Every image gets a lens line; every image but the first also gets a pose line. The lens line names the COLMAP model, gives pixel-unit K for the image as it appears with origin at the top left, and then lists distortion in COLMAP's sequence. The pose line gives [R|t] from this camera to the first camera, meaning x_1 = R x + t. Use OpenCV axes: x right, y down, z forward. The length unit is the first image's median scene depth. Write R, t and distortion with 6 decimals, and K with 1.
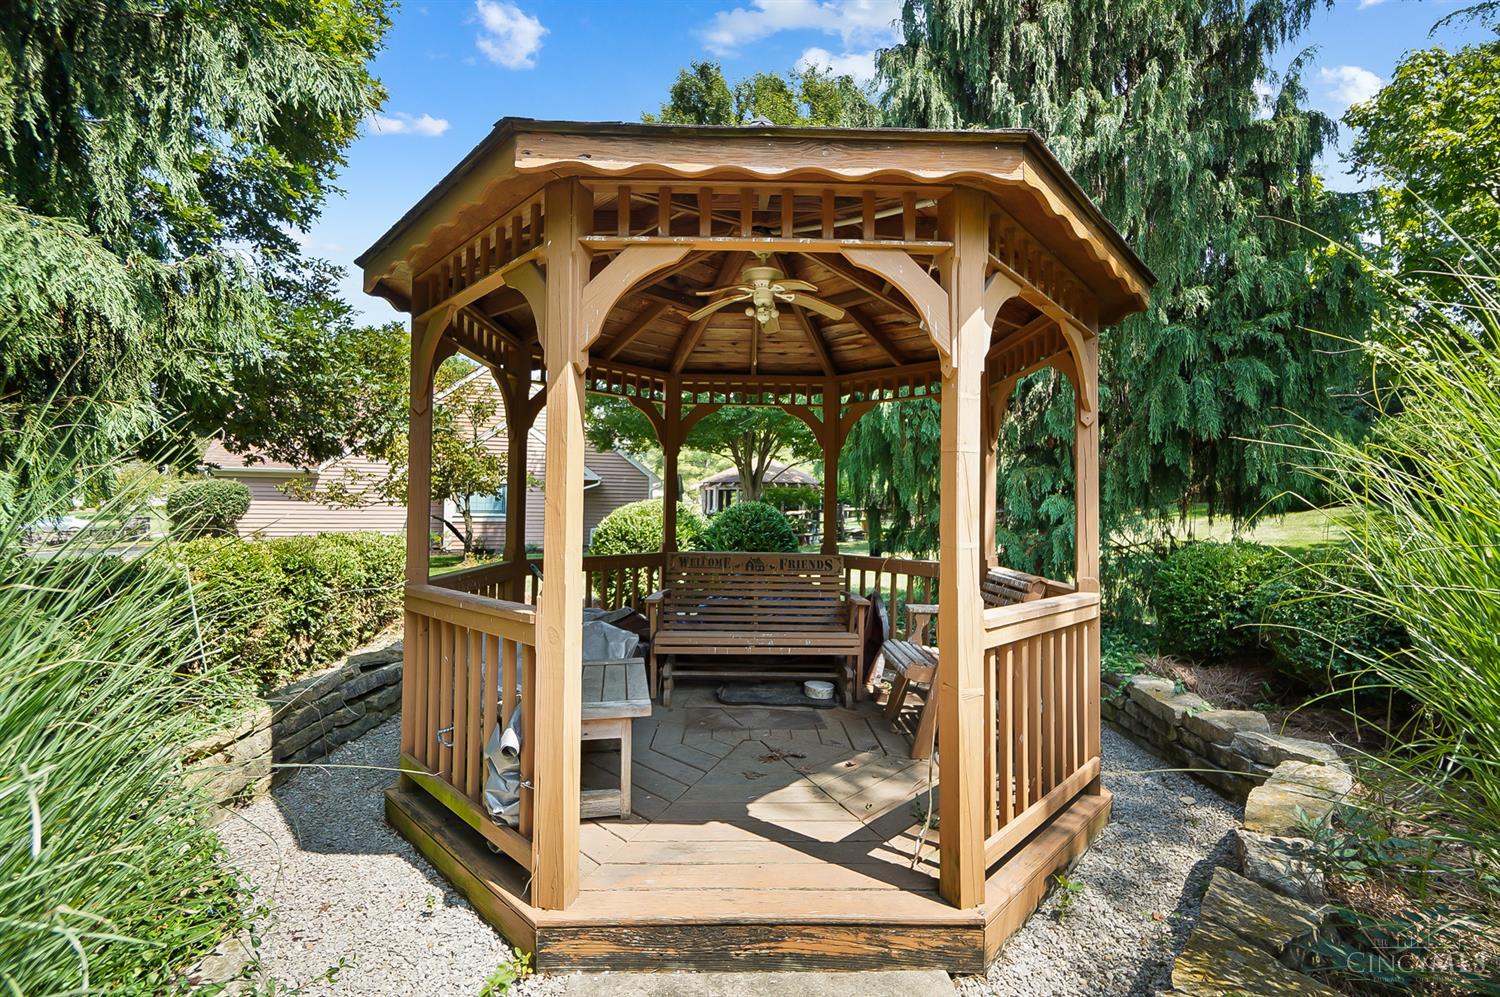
lens RADIAL K [[661.6, 0, 752.4], [0, 661.6, 504.8], [0, 0, 1]] dist [-0.003317, -0.000221]
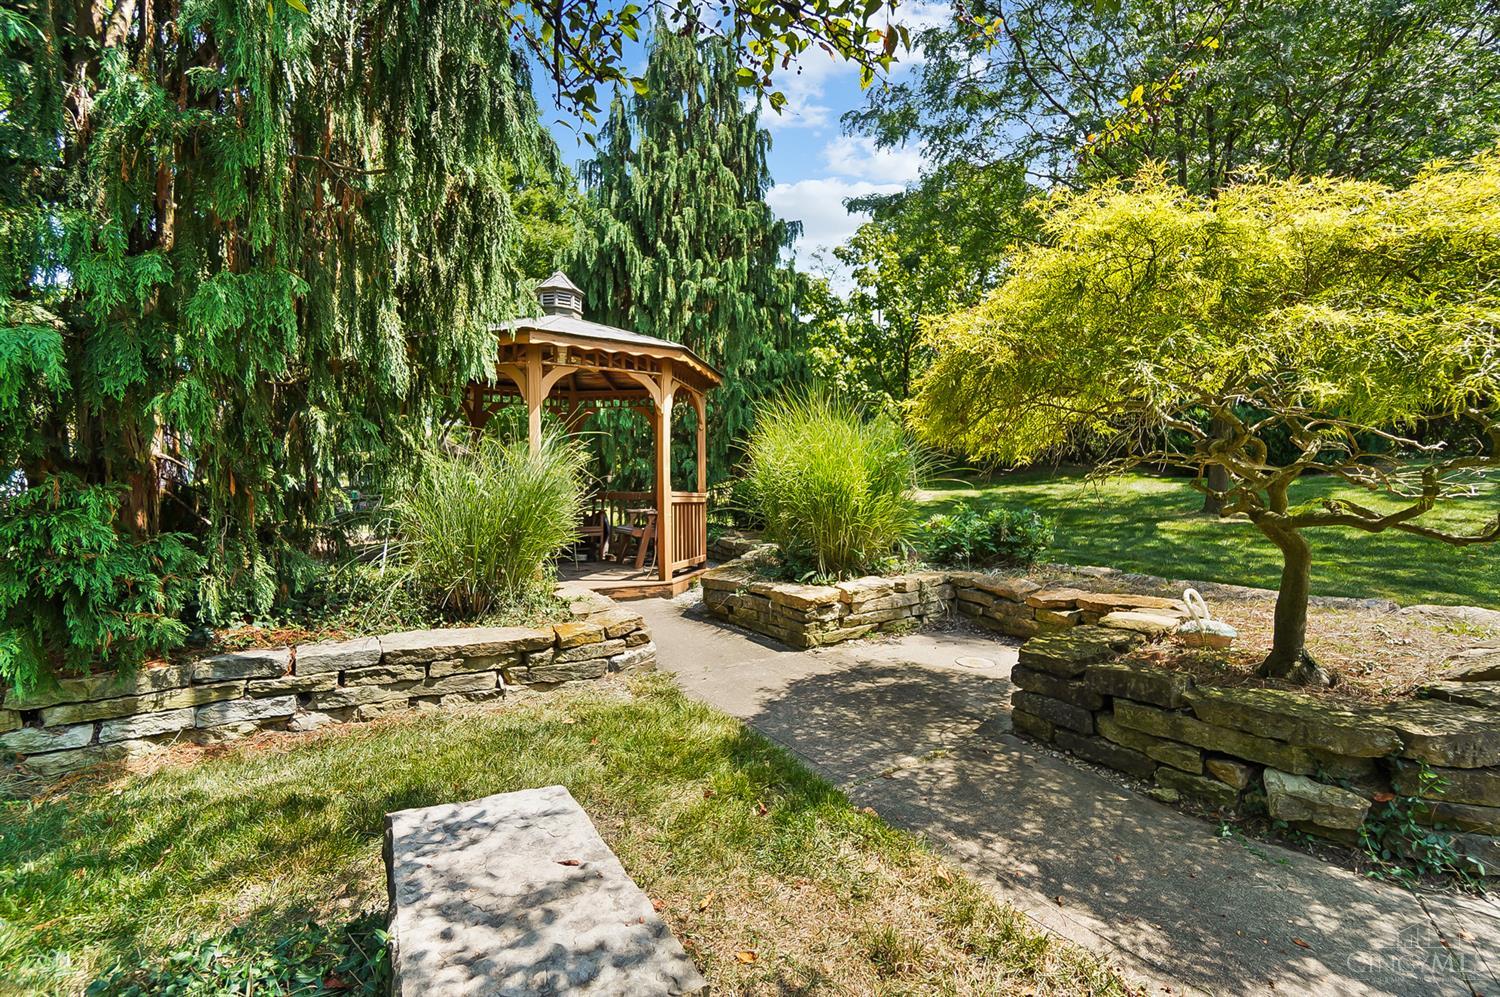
lens RADIAL K [[661.6, 0, 750.5], [0, 661.6, 495.3], [0, 0, 1]] dist [-0.003317, -0.000221]
pose [[0.861972, -0.013993, 0.506762, -0.679684], [0.000557, 0.999645, 0.026656, 0.071306], [-0.506955, -0.022694, 0.861674, -1.407614]]
